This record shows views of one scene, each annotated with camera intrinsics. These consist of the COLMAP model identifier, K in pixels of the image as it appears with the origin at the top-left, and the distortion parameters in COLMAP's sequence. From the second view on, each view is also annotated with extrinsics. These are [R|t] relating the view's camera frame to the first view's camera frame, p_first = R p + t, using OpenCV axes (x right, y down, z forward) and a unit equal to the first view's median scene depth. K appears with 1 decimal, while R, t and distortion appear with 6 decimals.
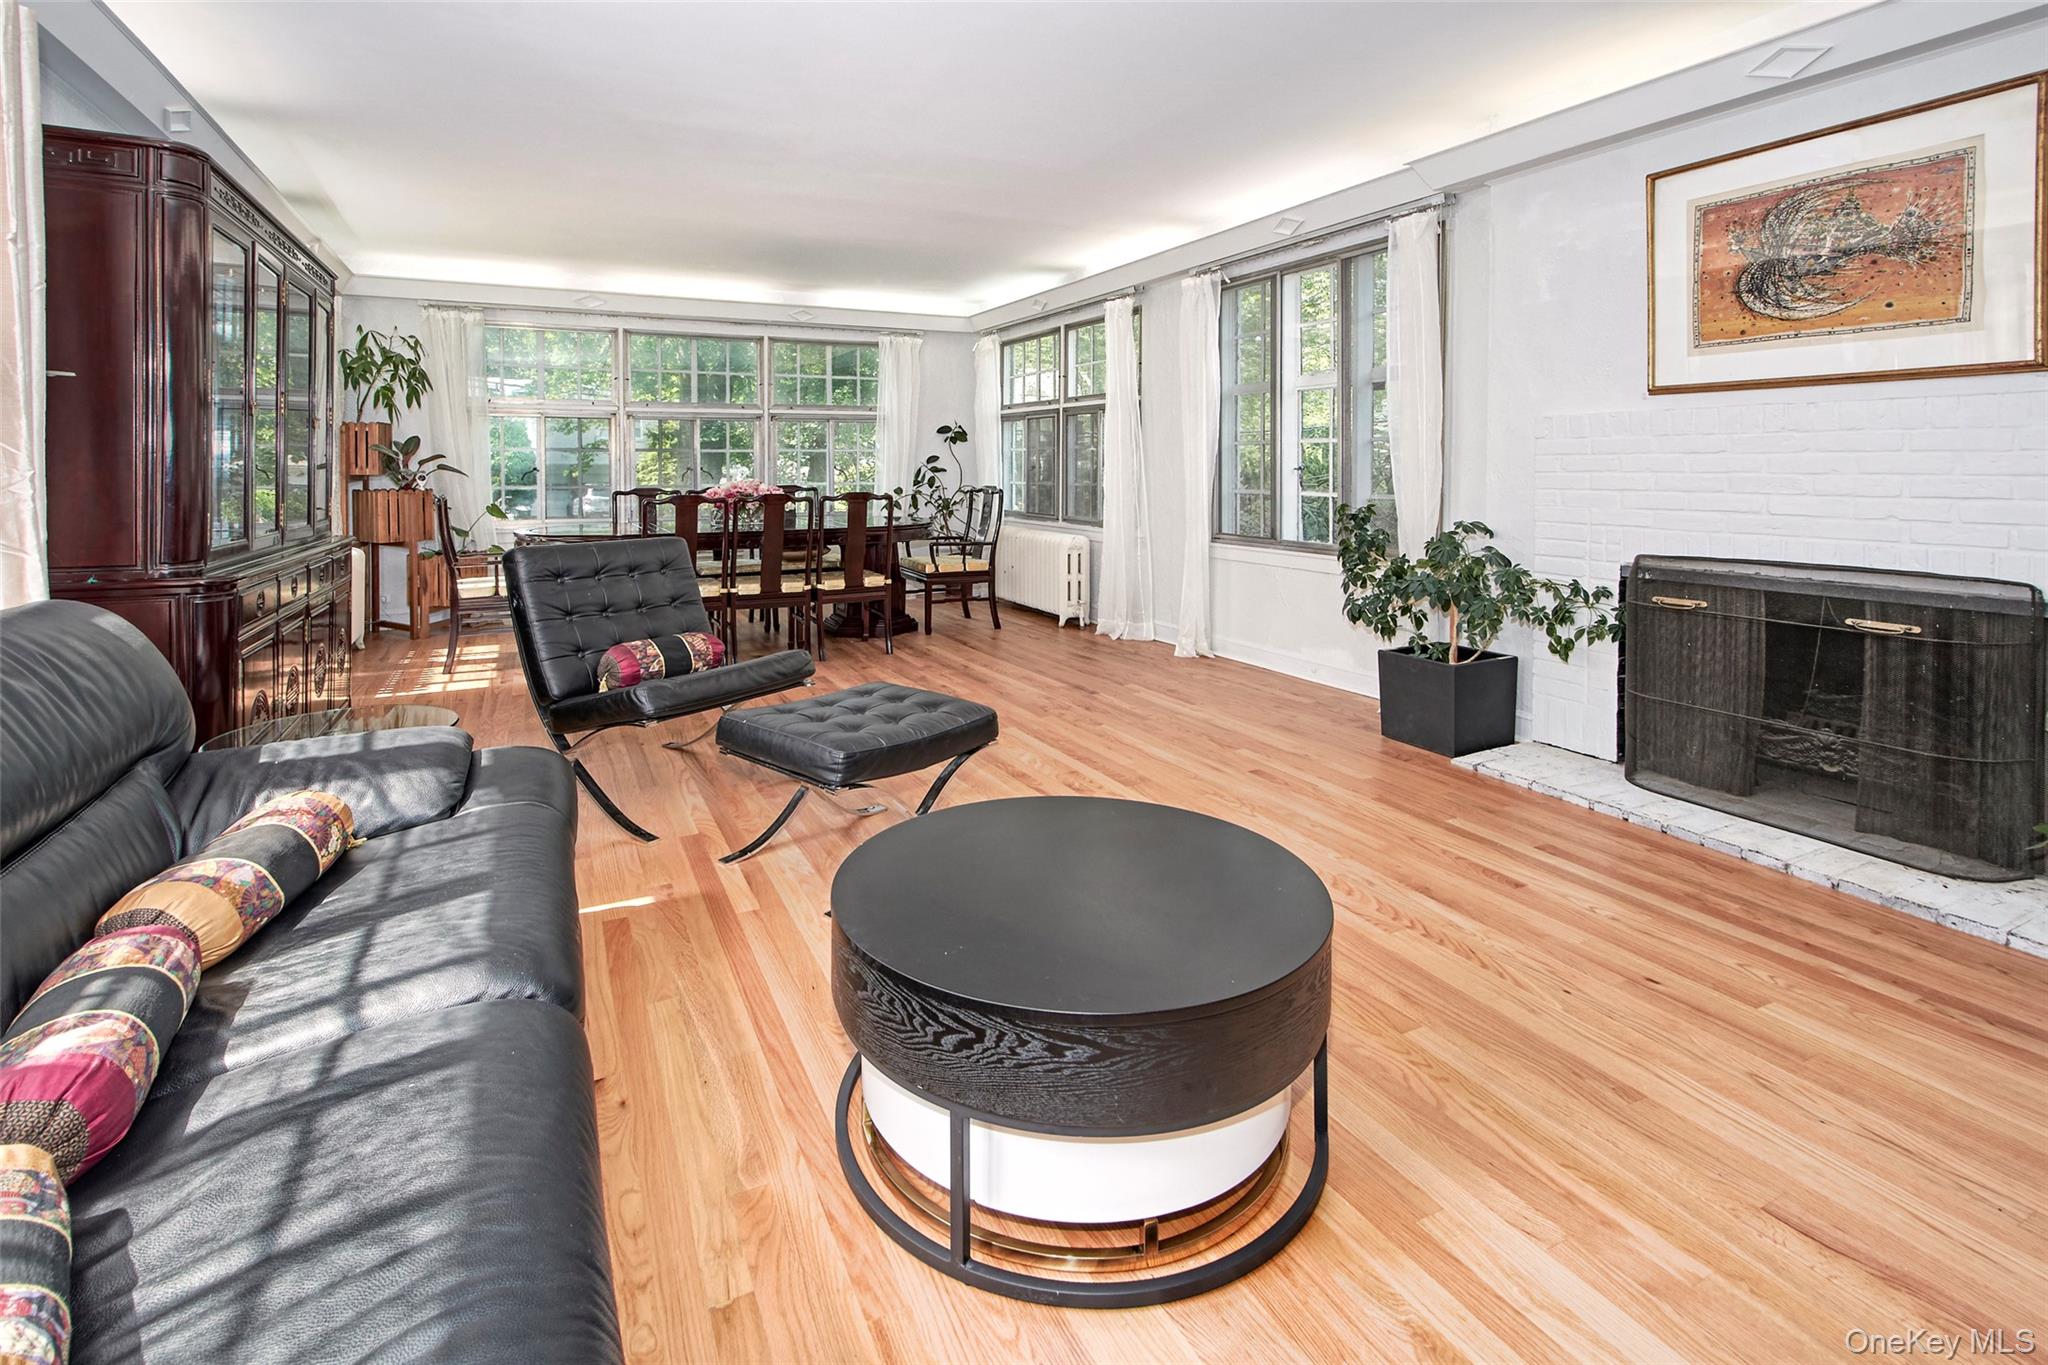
lens RADIAL K [[933.2, 0, 1004.9], [0, 933.2, 477.9], [0, 0, 1]] dist [0.002352, -0.001834]
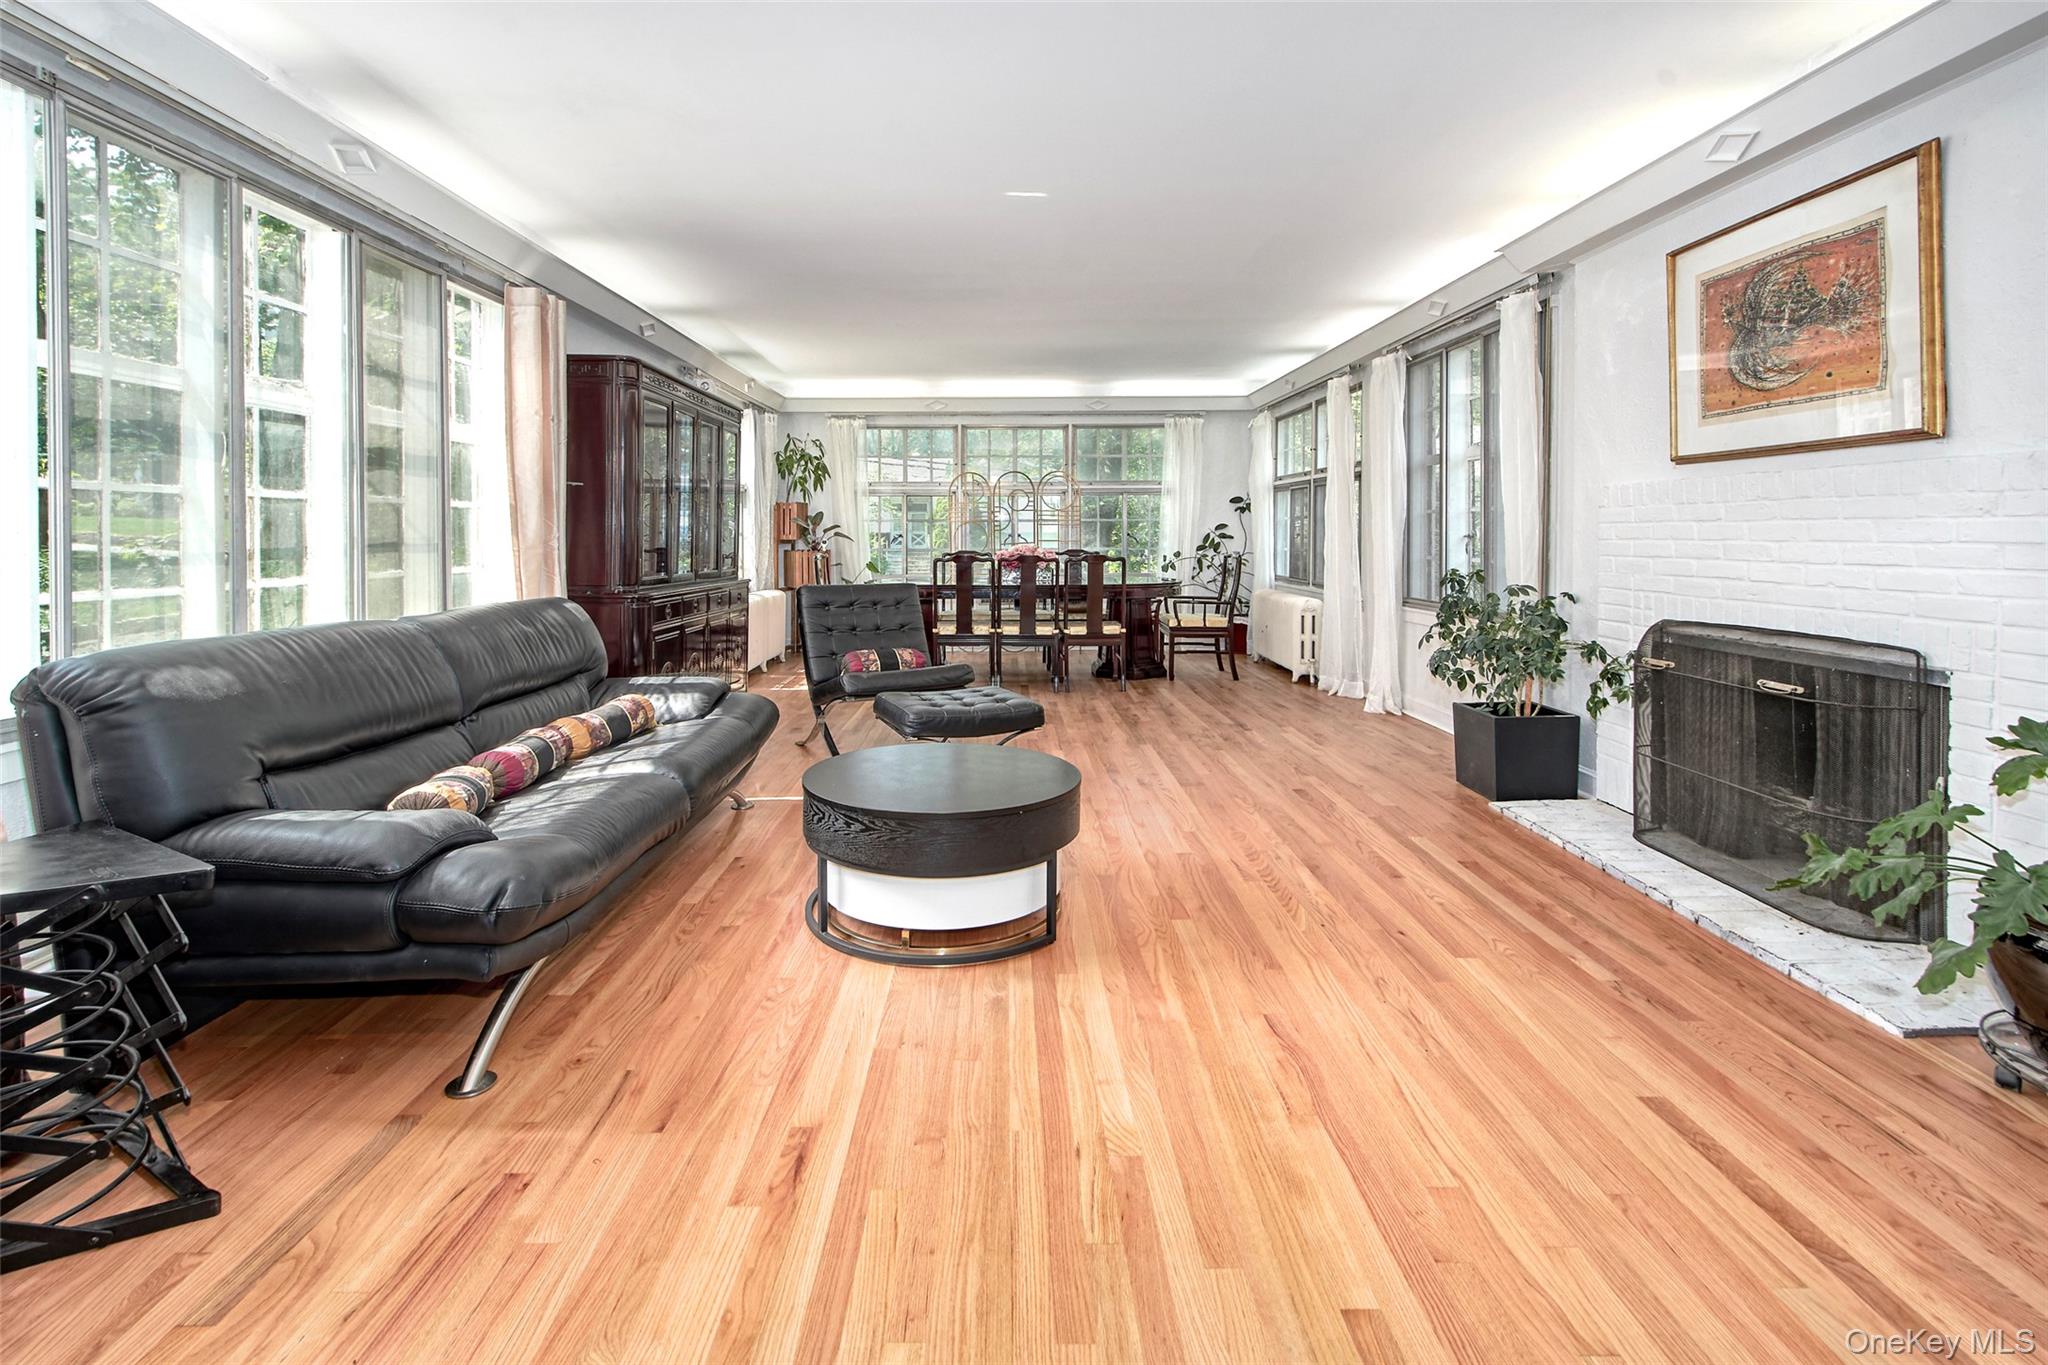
lens RADIAL K [[933.2, 0, 993.2], [0, 933.2, 539.9], [0, 0, 1]] dist [0.002352, -0.001834]
pose [[0.892781, 0.003542, -0.450477, 0.454625], [-0.006344, 0.999969, -0.004711, 0.003778], [0.450447, 0.007064, 0.892775, -0.240898]]
